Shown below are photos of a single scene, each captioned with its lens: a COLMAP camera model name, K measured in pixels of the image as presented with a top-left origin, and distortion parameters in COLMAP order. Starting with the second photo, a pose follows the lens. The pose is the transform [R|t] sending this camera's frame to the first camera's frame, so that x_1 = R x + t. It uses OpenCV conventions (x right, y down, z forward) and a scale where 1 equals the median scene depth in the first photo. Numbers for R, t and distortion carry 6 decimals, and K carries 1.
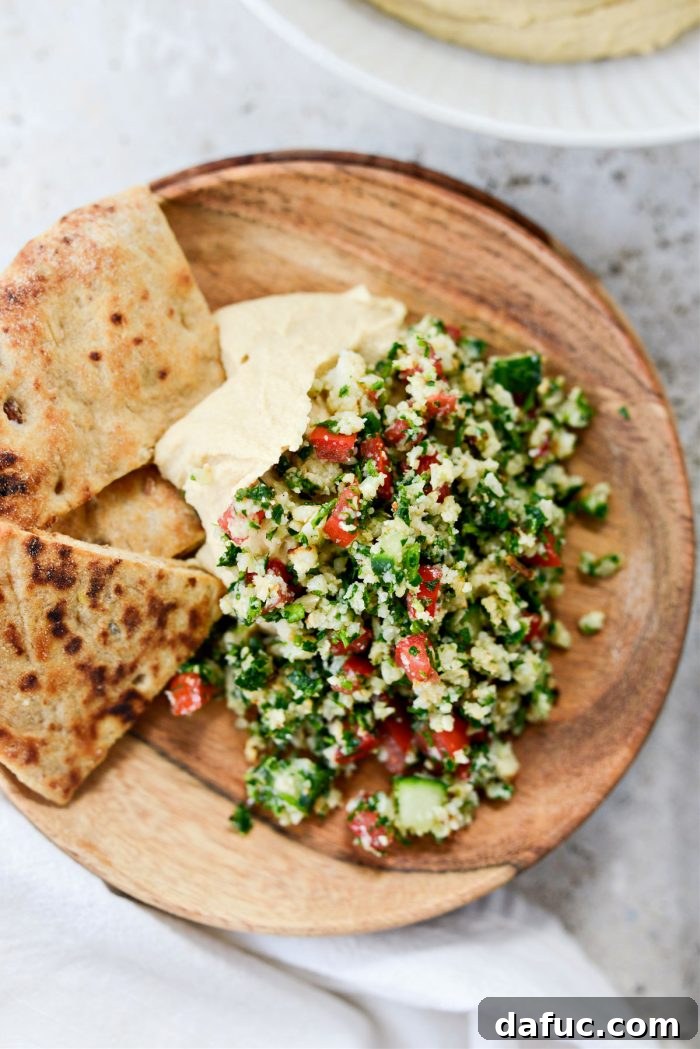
lens RADIAL K [[1754.3, 0, 350.0], [0, 1754.3, 524.5], [0, 0, 1]] dist [-0.113524, -0.034680]
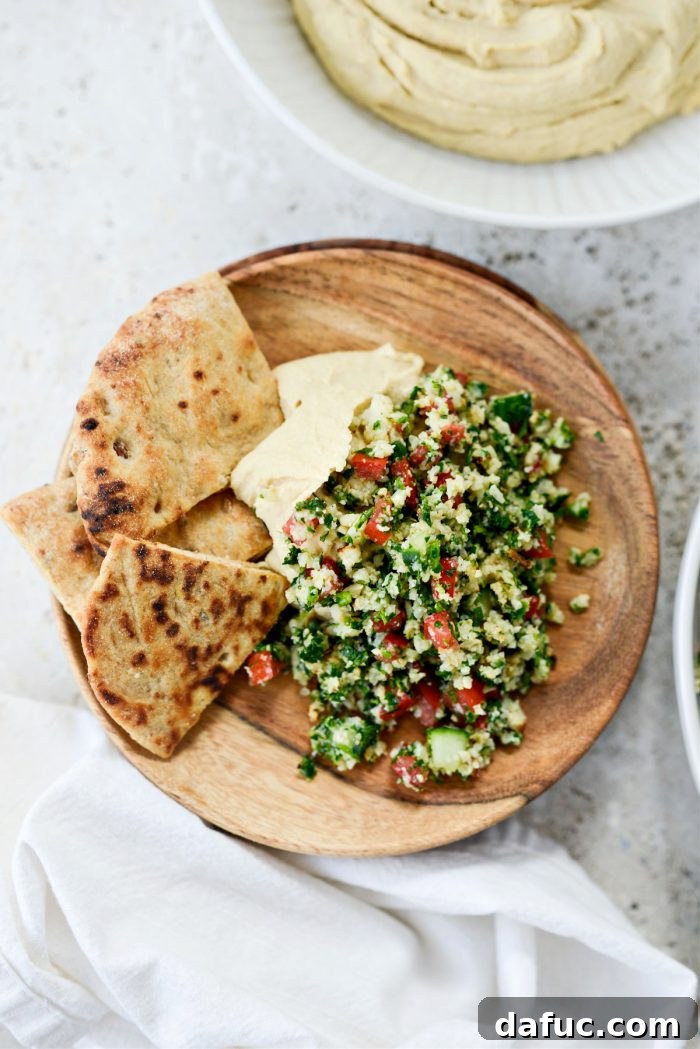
lens RADIAL K [[1754.3, 0, 350.0], [0, 1754.3, 524.5], [0, 0, 1]] dist [-0.113524, -0.034680]
pose [[0.999125, -0.034873, -0.023084, 0.003963], [0.033755, 0.998317, -0.047153, 0.055292], [0.024689, 0.046332, 0.998621, -0.273781]]
